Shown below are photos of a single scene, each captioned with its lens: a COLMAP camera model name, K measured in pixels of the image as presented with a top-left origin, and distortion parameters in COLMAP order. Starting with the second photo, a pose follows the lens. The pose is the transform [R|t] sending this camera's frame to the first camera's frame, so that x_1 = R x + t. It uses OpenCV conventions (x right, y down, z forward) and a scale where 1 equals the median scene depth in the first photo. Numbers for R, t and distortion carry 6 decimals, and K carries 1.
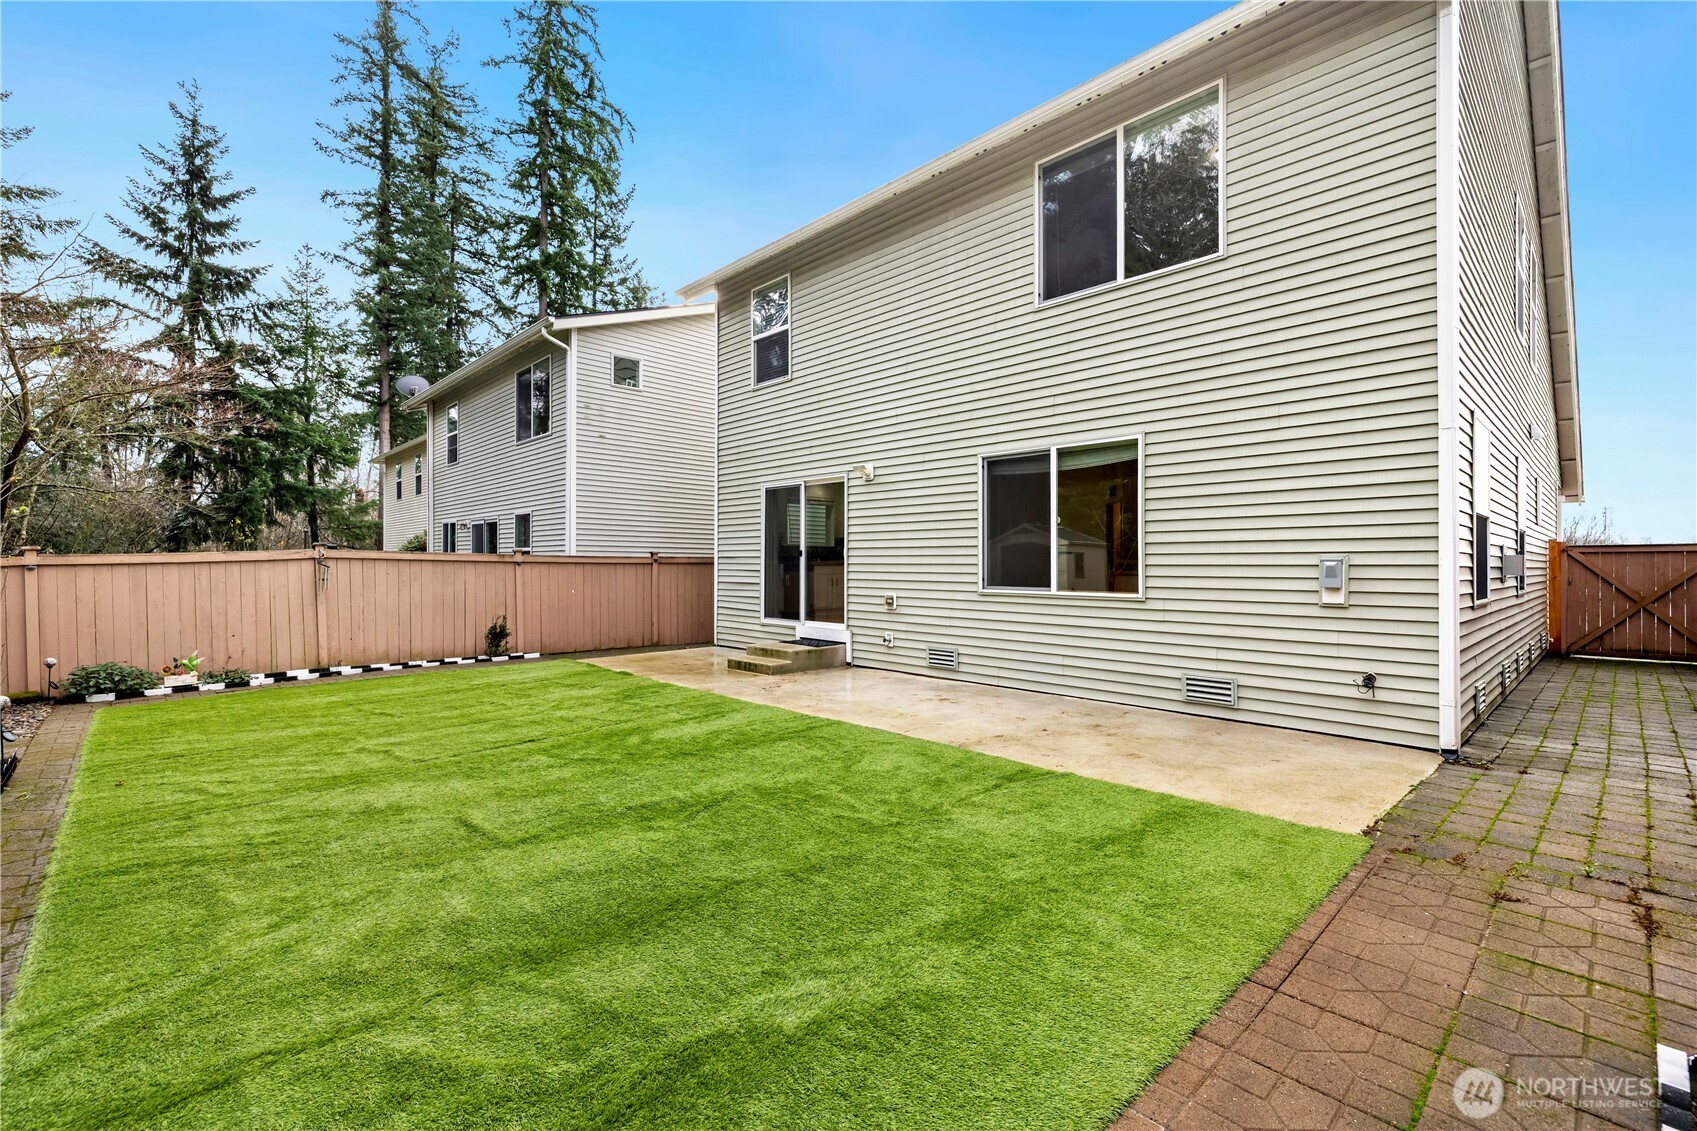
lens RADIAL K [[736.8, 0, 858.8], [0, 736.8, 566.6], [0, 0, 1]] dist [0.001444, 0.001107]
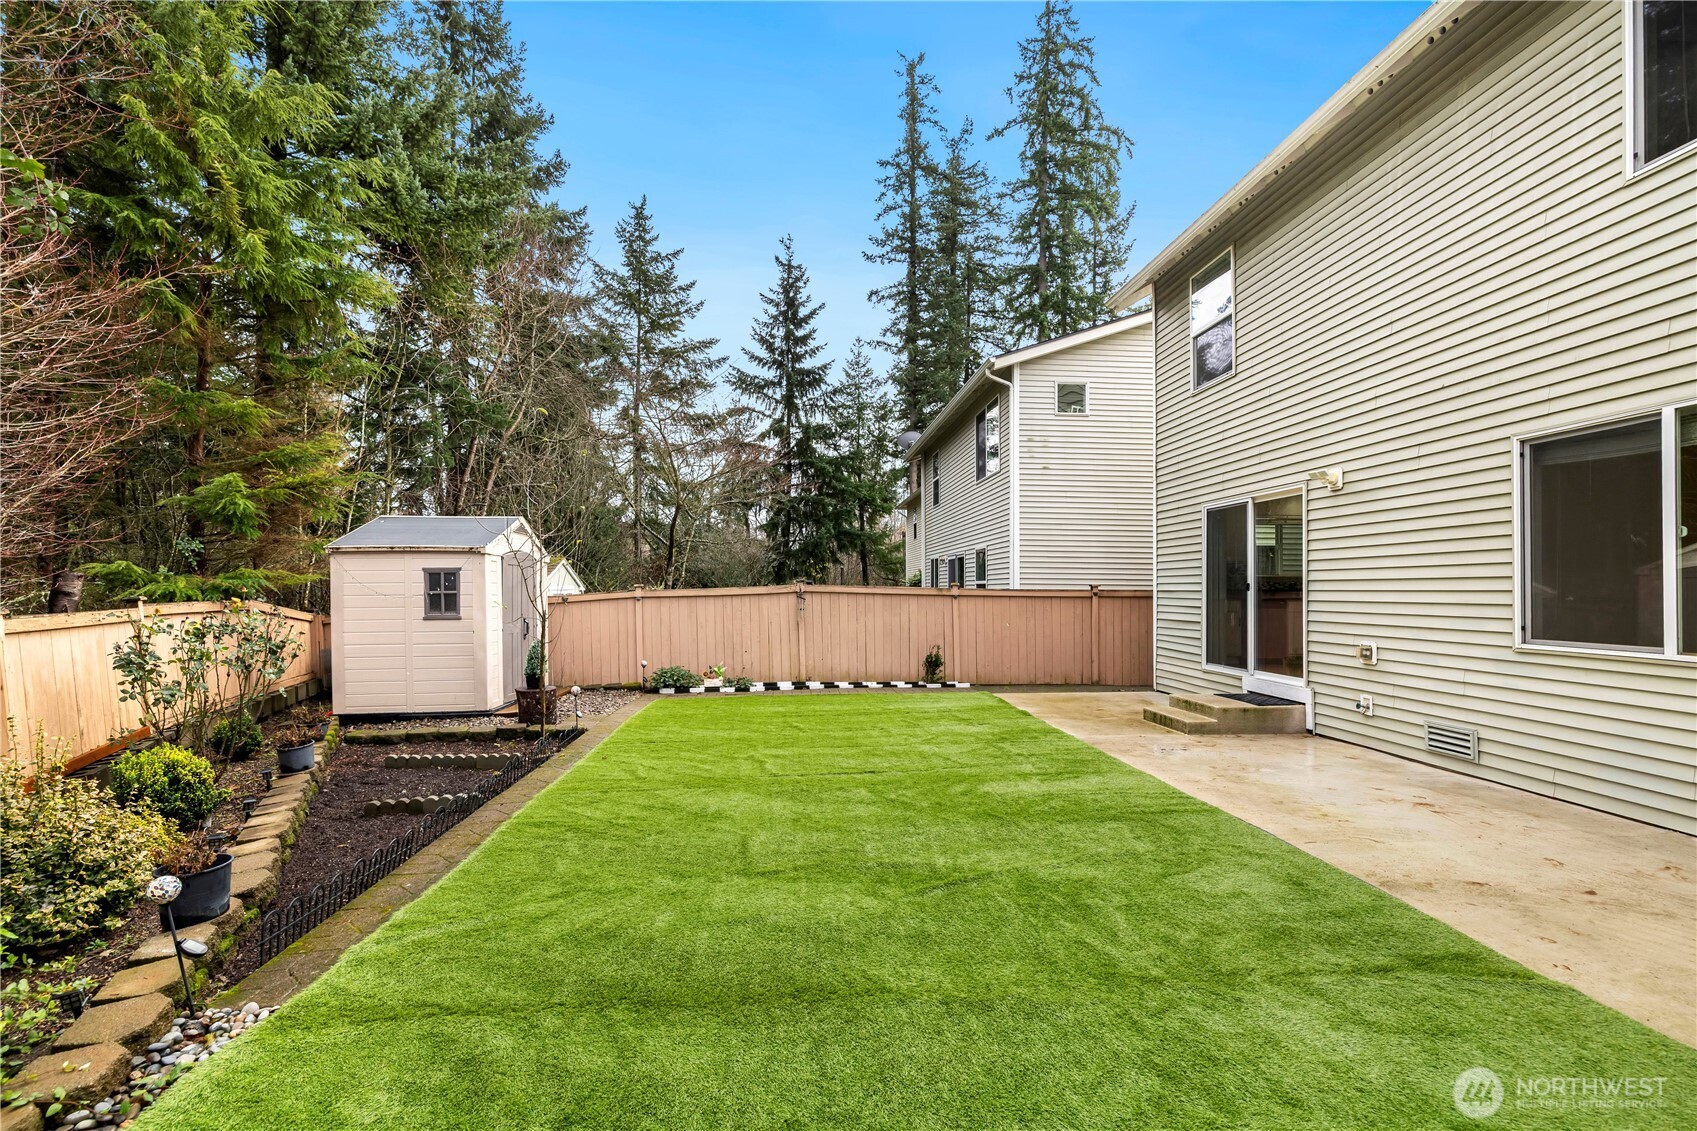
lens RADIAL K [[736.8, 0, 843.1], [0, 736.8, 591.3], [0, 0, 1]] dist [0.001444, 0.001107]
pose [[0.766441, 0.002163, -0.642311, 0.100574], [-0.006606, 0.999968, -0.004515, -0.006778], [0.642281, 0.007703, 0.766430, 0.095151]]
